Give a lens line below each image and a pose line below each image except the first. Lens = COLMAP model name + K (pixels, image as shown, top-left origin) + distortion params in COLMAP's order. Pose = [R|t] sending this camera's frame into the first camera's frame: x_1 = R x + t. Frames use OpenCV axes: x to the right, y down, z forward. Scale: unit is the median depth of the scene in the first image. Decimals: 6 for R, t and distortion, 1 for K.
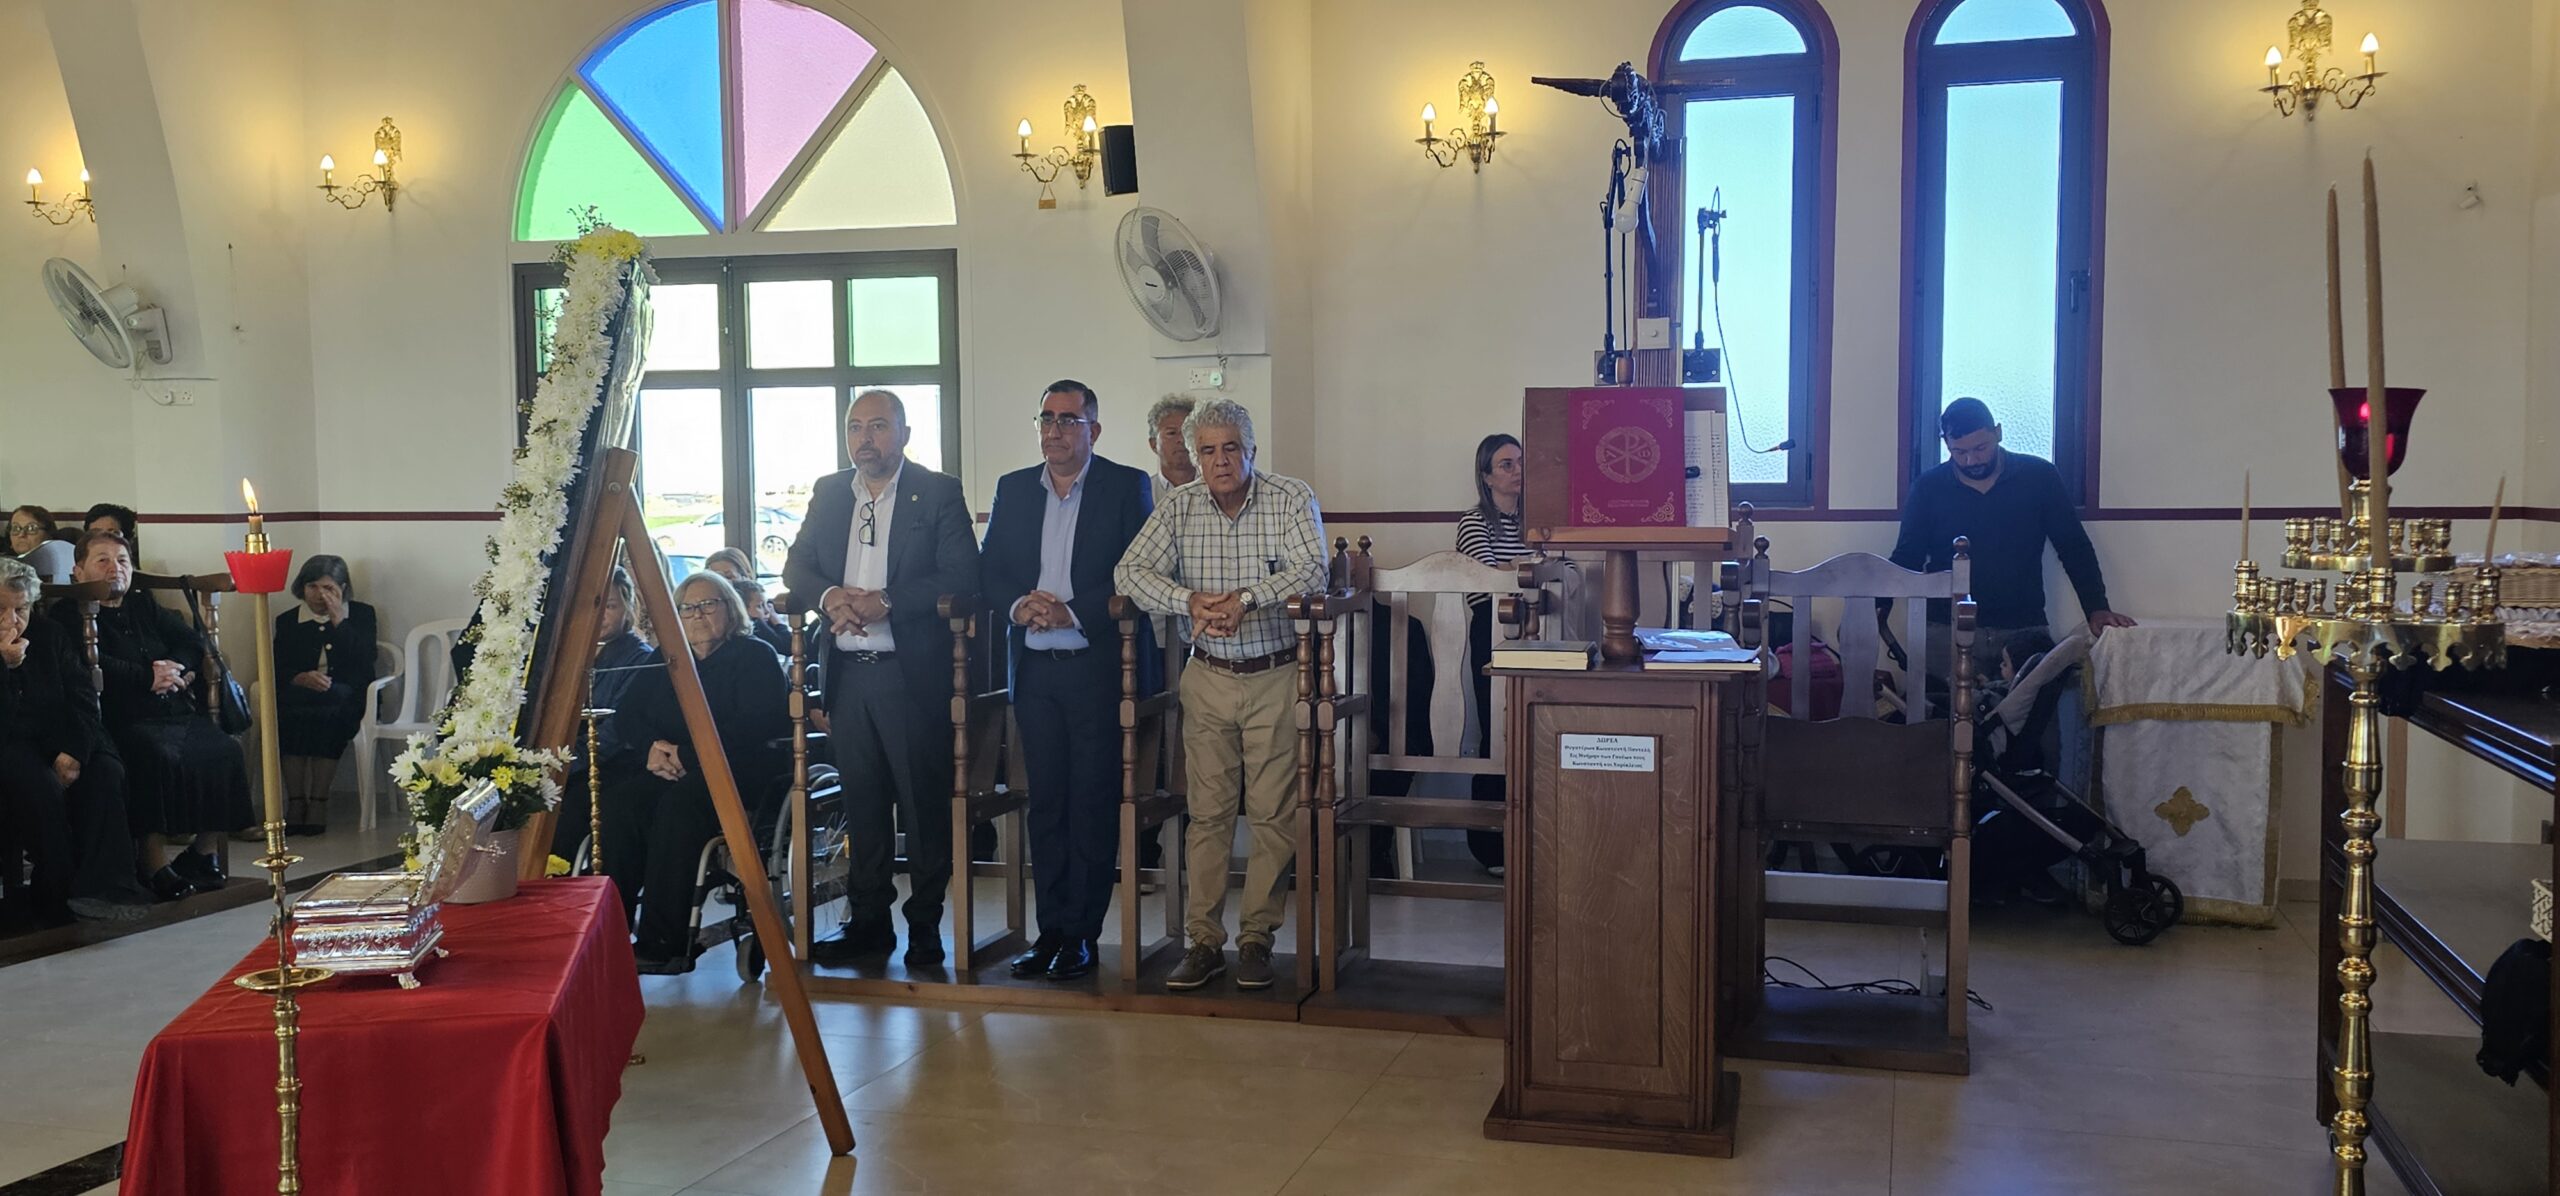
lens RADIAL K [[2178.1, 0, 1280.0], [0, 2178.1, 598.0], [0, 0, 1]] dist [0.042554, -0.005129]
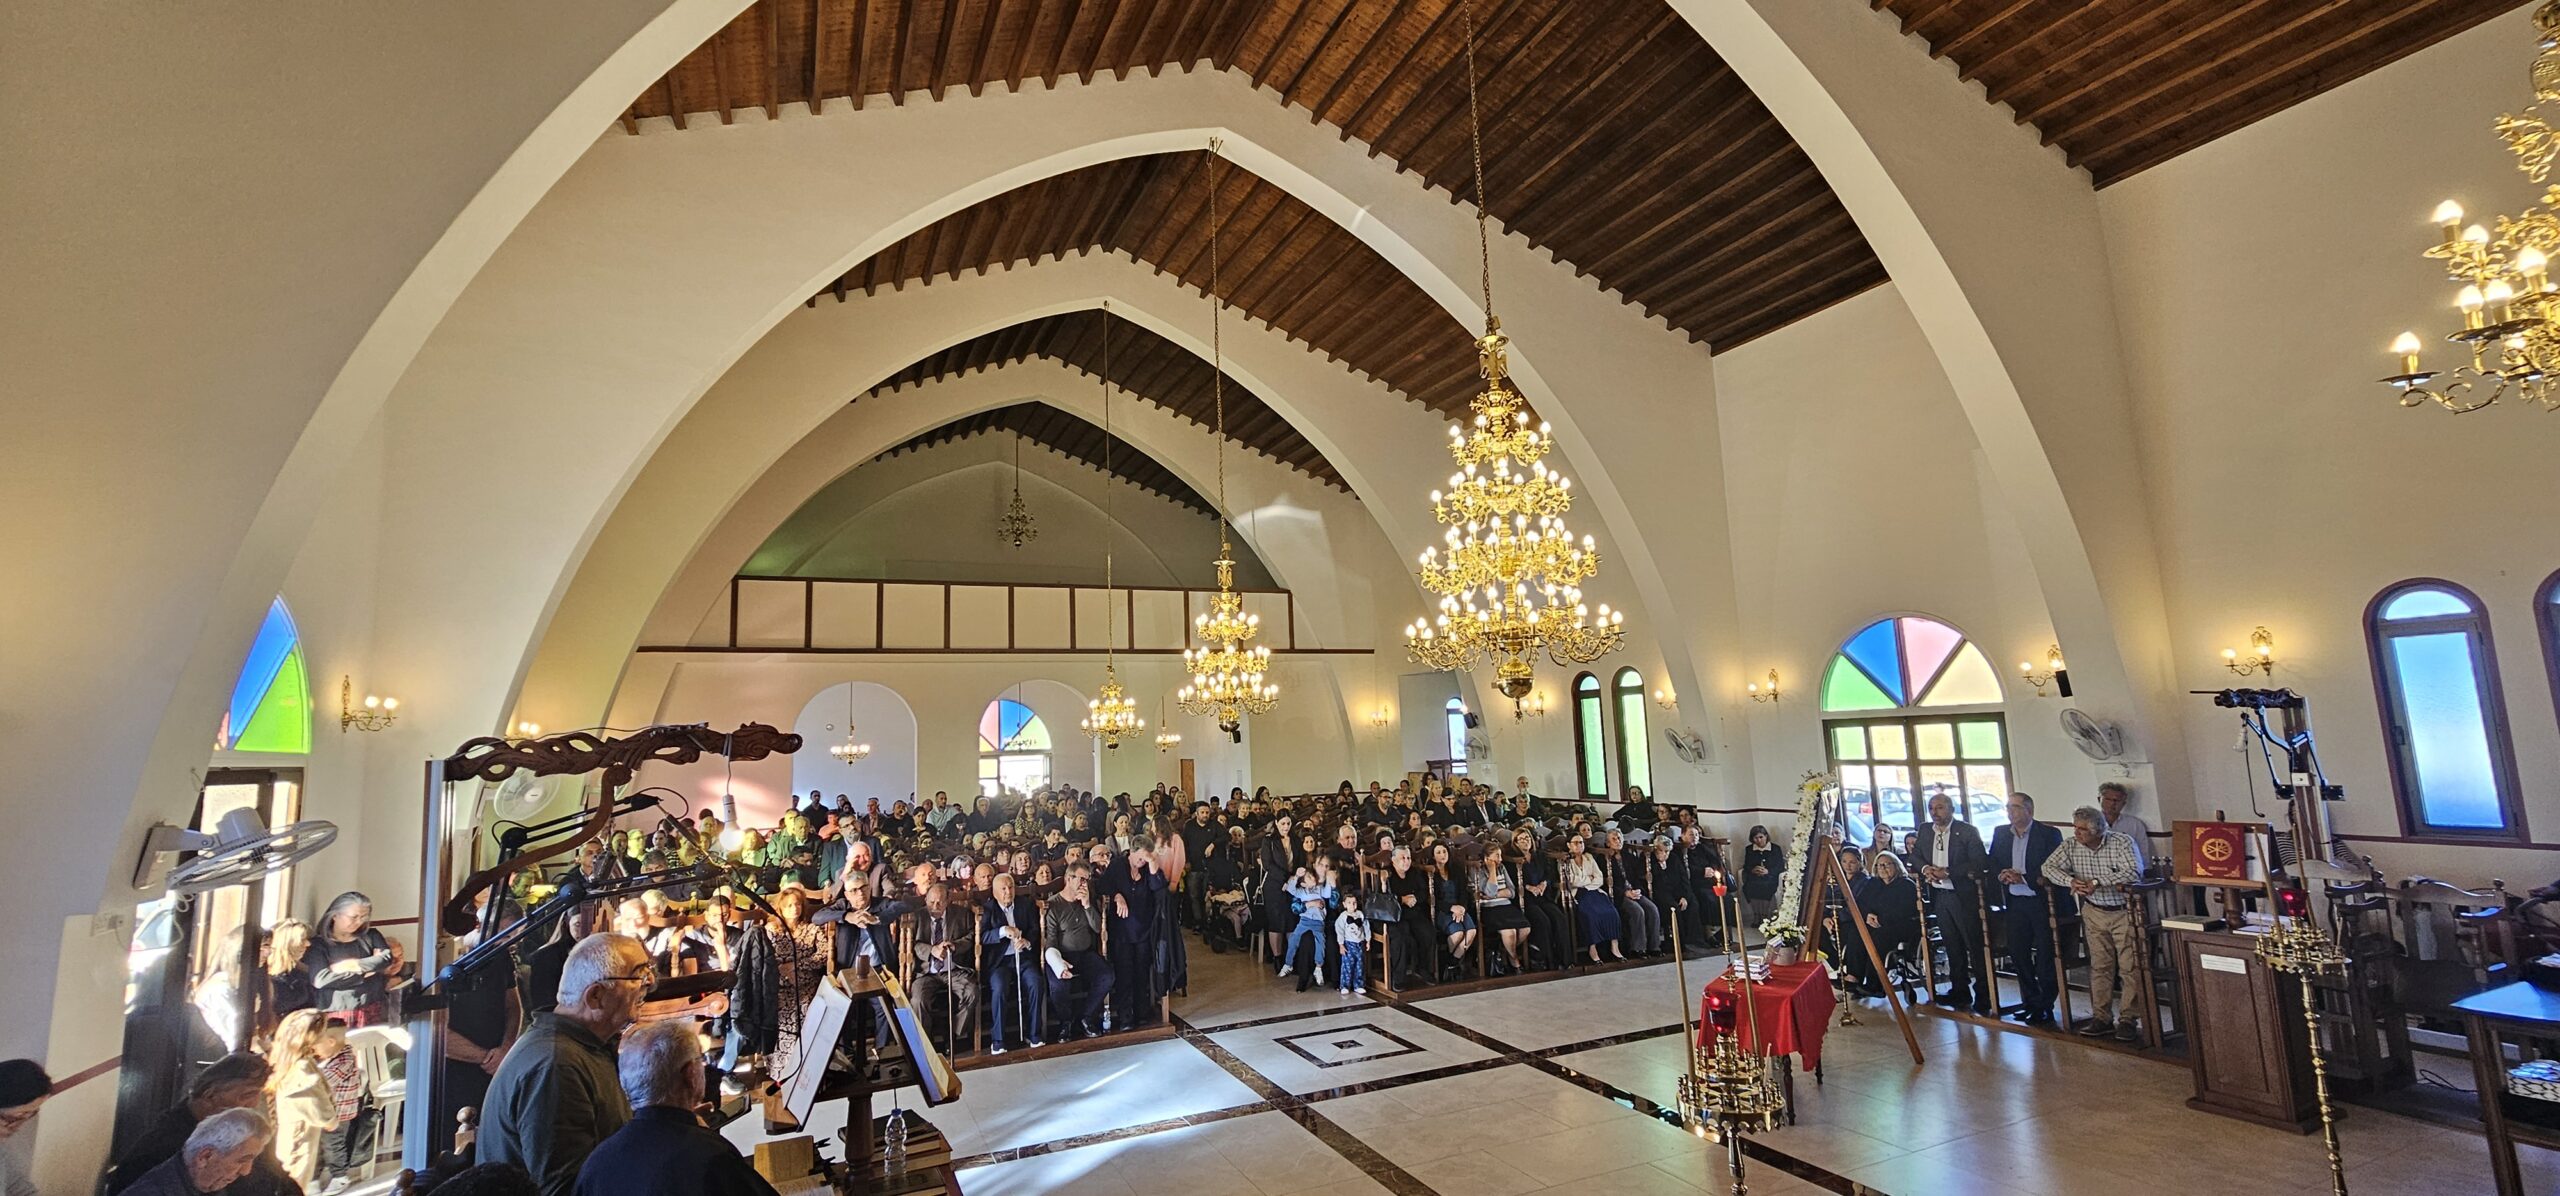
lens RADIAL K [[1049.5, 0, 1272.6], [0, 1049.5, 593.4], [0, 0, 1]] dist [-0.002560, -0.000932]
pose [[0.652128, -0.125727, -0.747611, 0.290910], [-0.013561, 0.984060, -0.177320, -0.094979], [0.757988, 0.125774, 0.640028, -0.545424]]
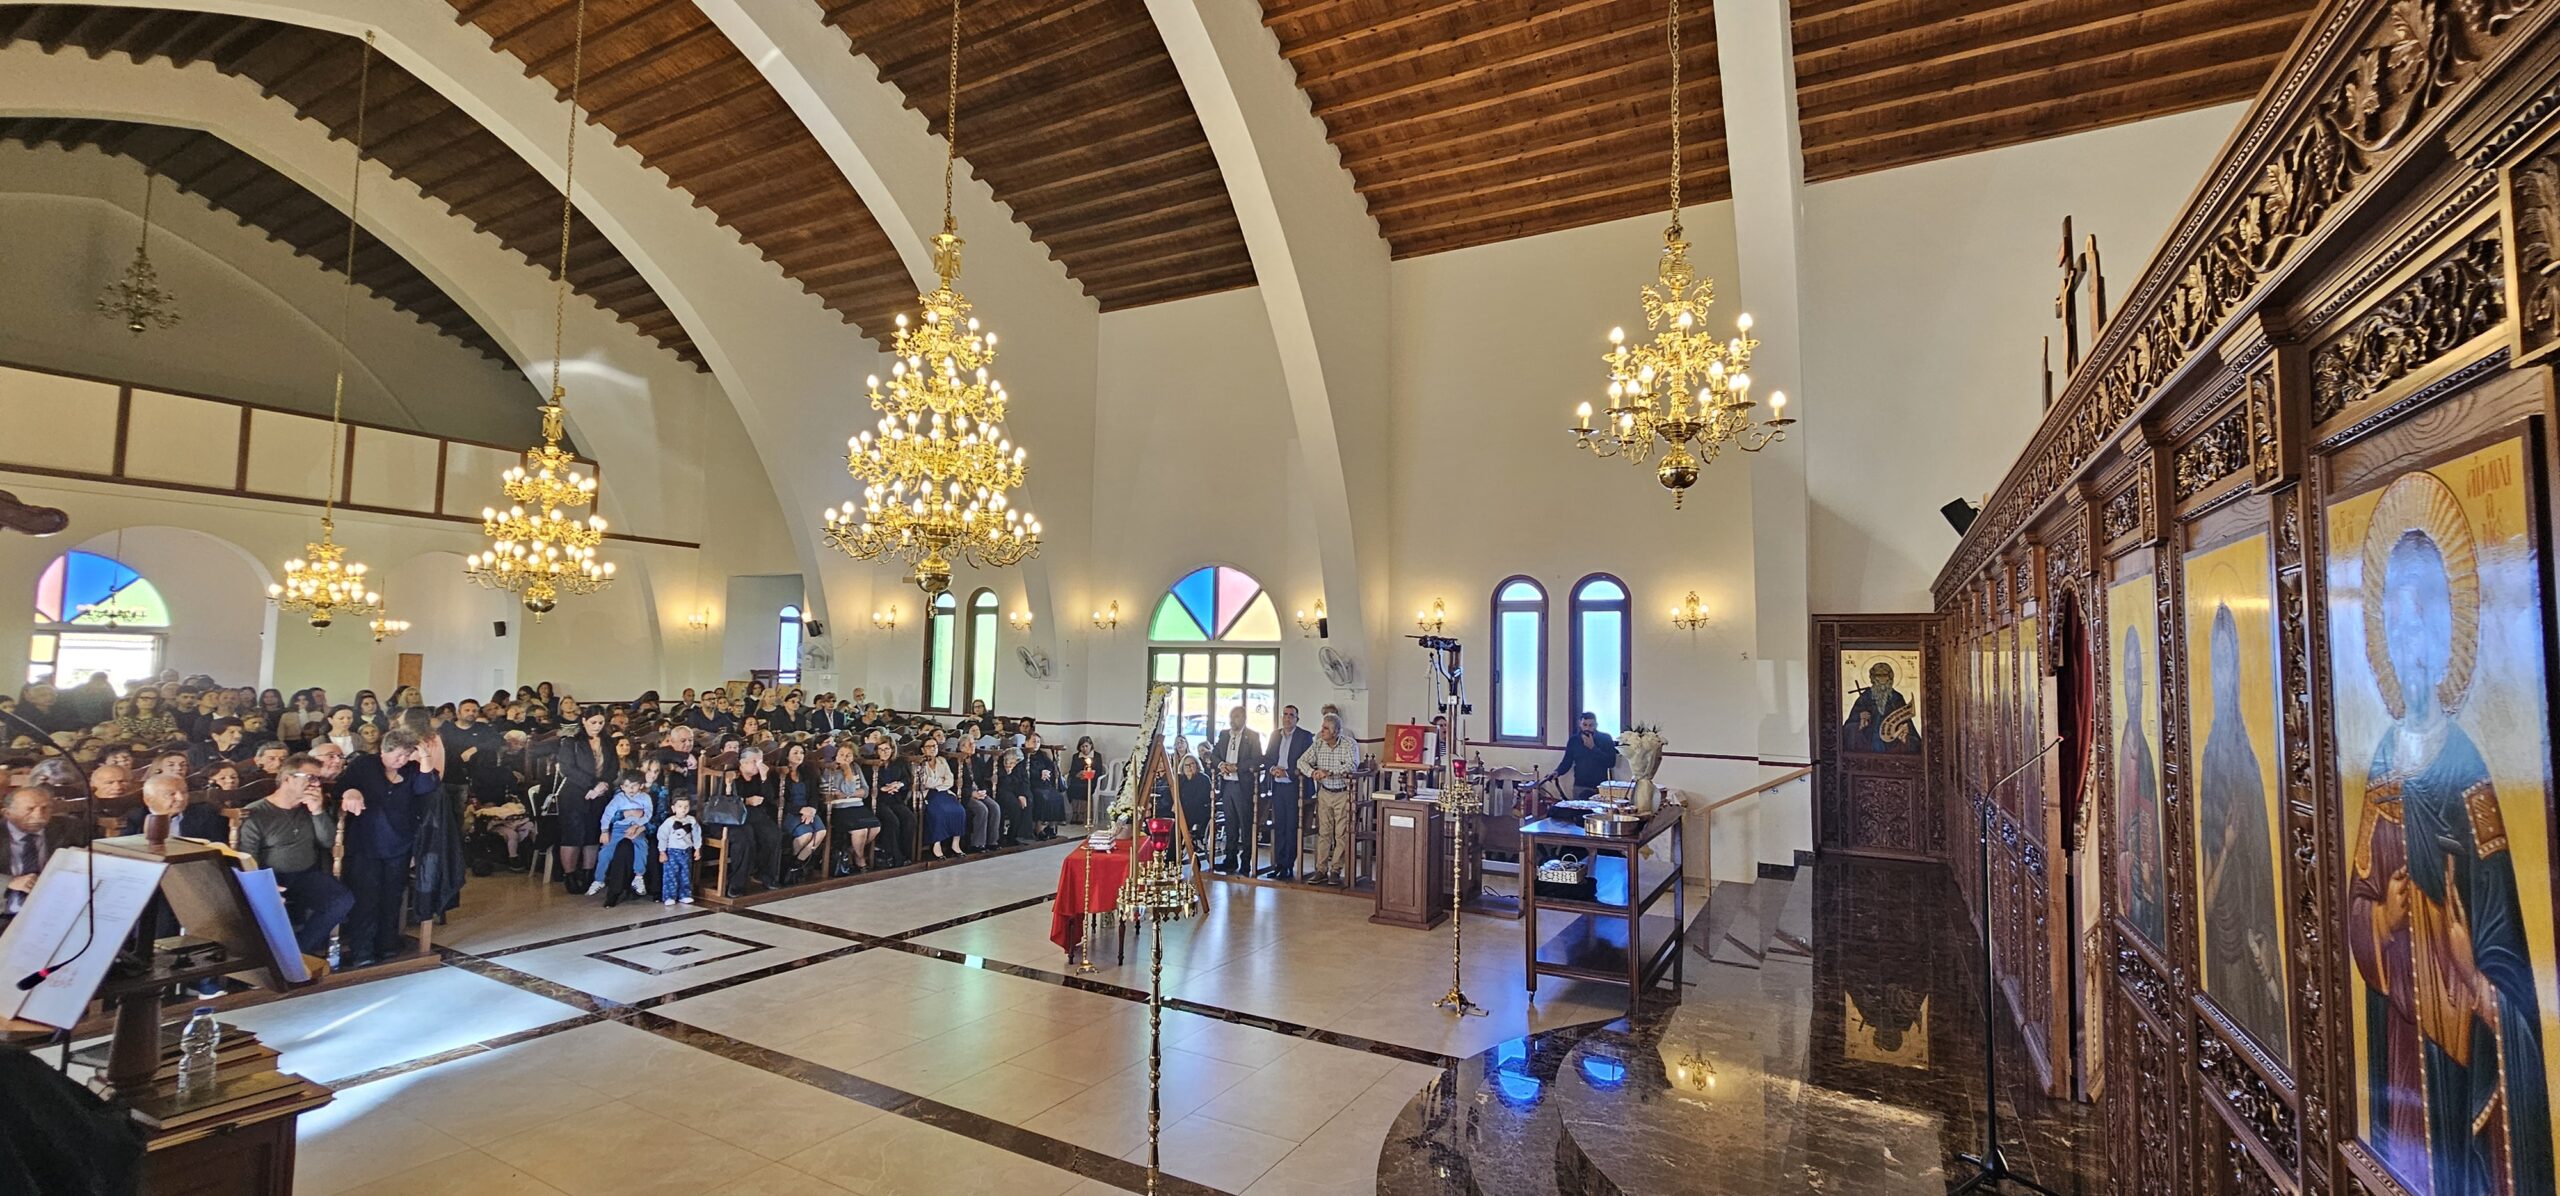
lens RADIAL K [[1040.3, 0, 1280.0], [0, 1040.3, 598.0], [0, 0, 1]] dist [-0.000006, -0.000291]
pose [[0.975667, 0.010981, -0.218982, 0.243046], [-0.039089, 0.991457, -0.124441, -0.059987], [0.215744, 0.129972, 0.967761, -0.629064]]
